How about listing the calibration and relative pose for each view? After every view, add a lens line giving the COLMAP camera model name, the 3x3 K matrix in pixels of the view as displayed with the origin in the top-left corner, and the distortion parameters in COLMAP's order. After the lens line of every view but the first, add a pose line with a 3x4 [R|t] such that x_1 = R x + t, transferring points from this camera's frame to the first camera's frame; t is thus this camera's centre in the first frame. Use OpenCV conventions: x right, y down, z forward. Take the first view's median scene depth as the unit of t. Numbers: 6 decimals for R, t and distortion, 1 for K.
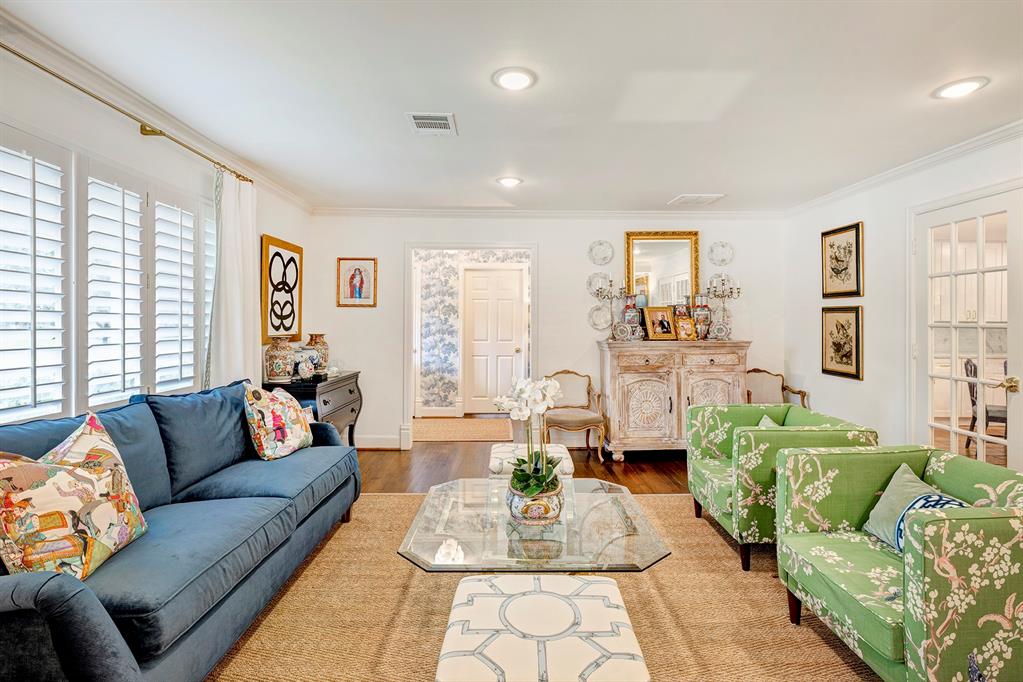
lens RADIAL K [[498.8, 0, 519.4], [0, 498.8, 320.8], [0, 0, 1]] dist [-0.002098, 0.000100]
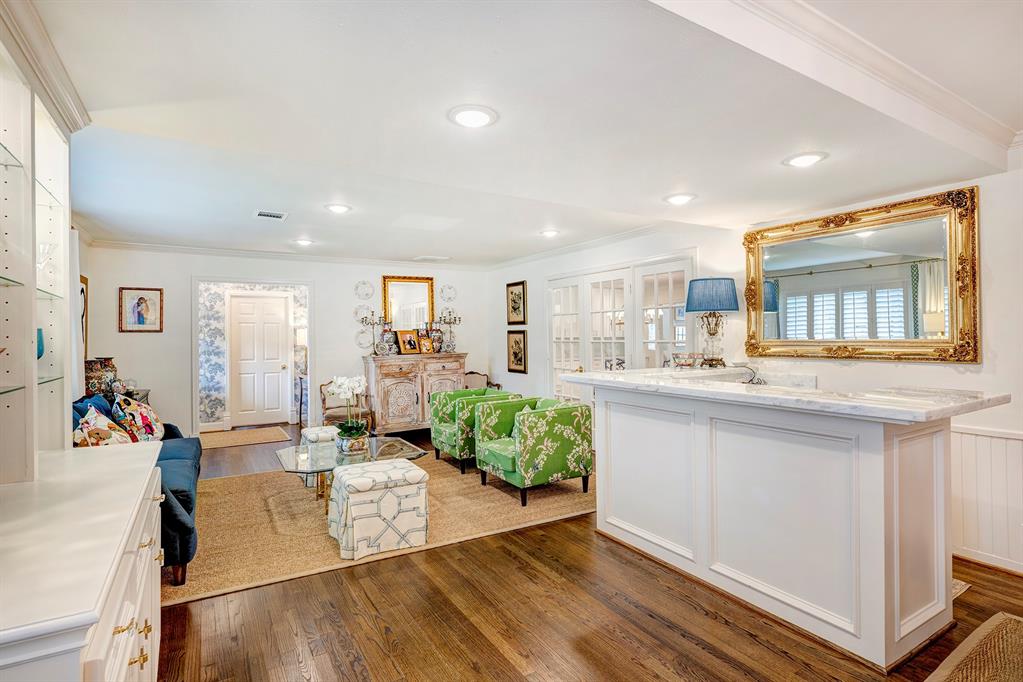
lens RADIAL K [[513.5, 0, 511.5], [0, 513.5, 341.0], [0, 0, 1]] dist [0.001408, 0.000109]
pose [[0.874900, -0.016631, 0.484018, -0.190799], [0.013556, 0.999860, 0.009852, -0.009994], [-0.484114, -0.002059, 0.875003, -0.473486]]
